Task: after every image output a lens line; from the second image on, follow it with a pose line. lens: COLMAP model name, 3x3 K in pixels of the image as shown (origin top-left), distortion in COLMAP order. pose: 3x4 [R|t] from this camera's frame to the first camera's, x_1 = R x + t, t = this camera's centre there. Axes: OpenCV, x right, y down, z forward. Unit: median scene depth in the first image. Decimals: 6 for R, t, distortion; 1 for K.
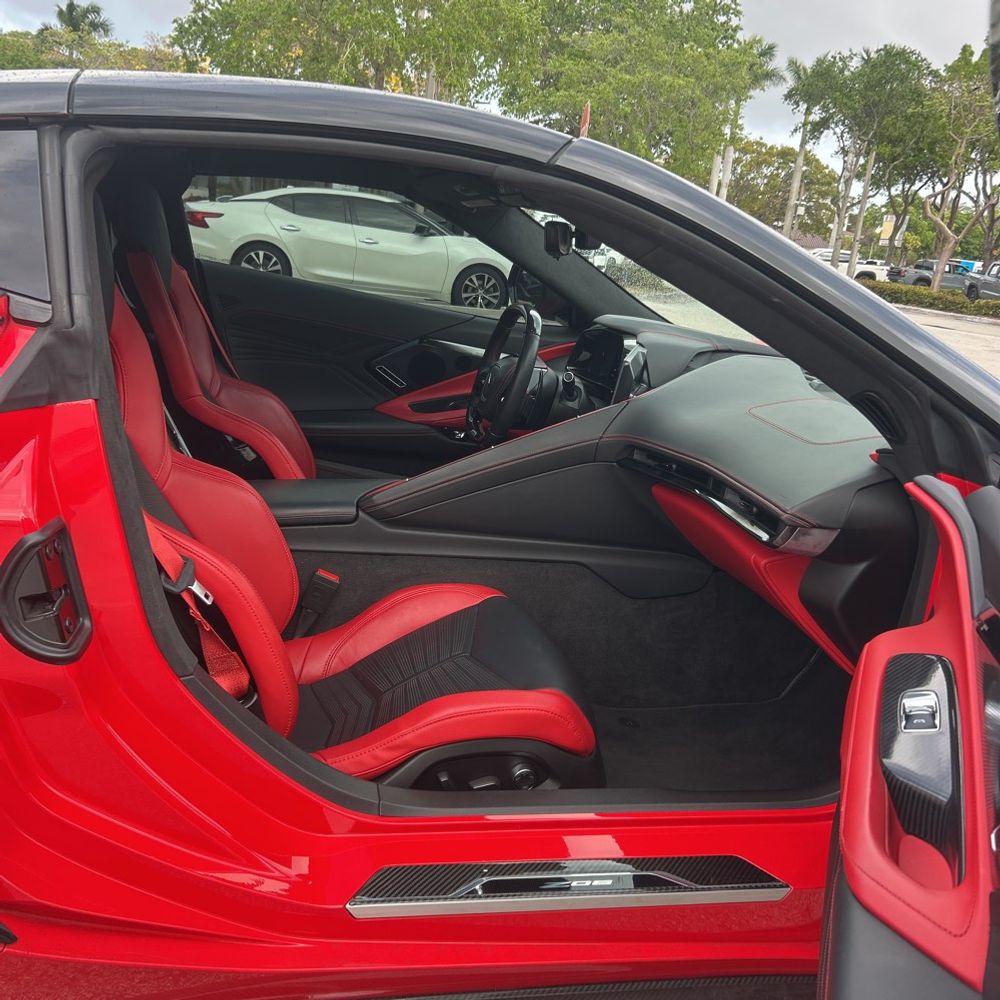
lens RADIAL K [[1004.9, 0, 493.0], [0, 1004.9, 501.9], [0, 0, 1]] dist [0.051557, -0.078464]
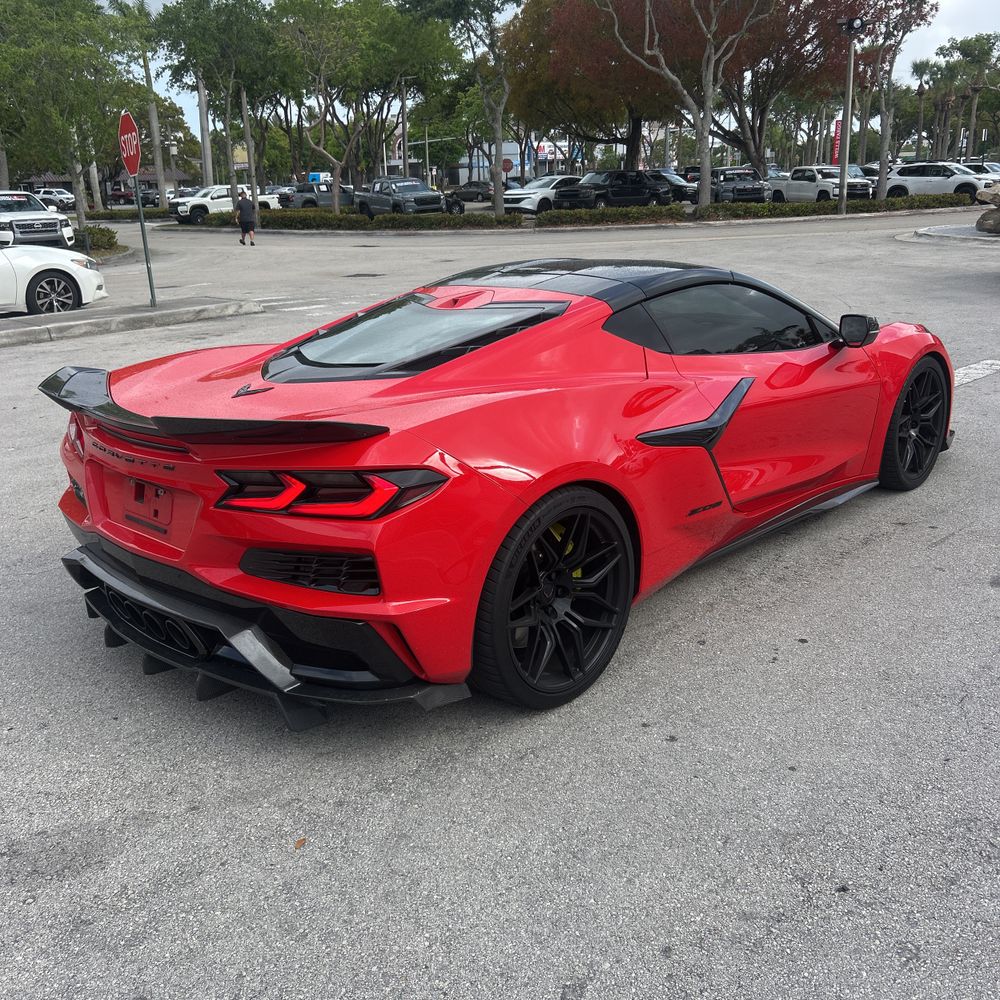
lens RADIAL K [[1021.9, 0, 495.9], [0, 1021.9, 485.8], [0, 0, 1]] dist [0.042078, -0.050859]
pose [[0.806073, -0.292228, 0.514635, -0.127620], [0.266258, 0.955680, 0.125629, -0.015761], [-0.528538, 0.035760, 0.848156, -0.075548]]
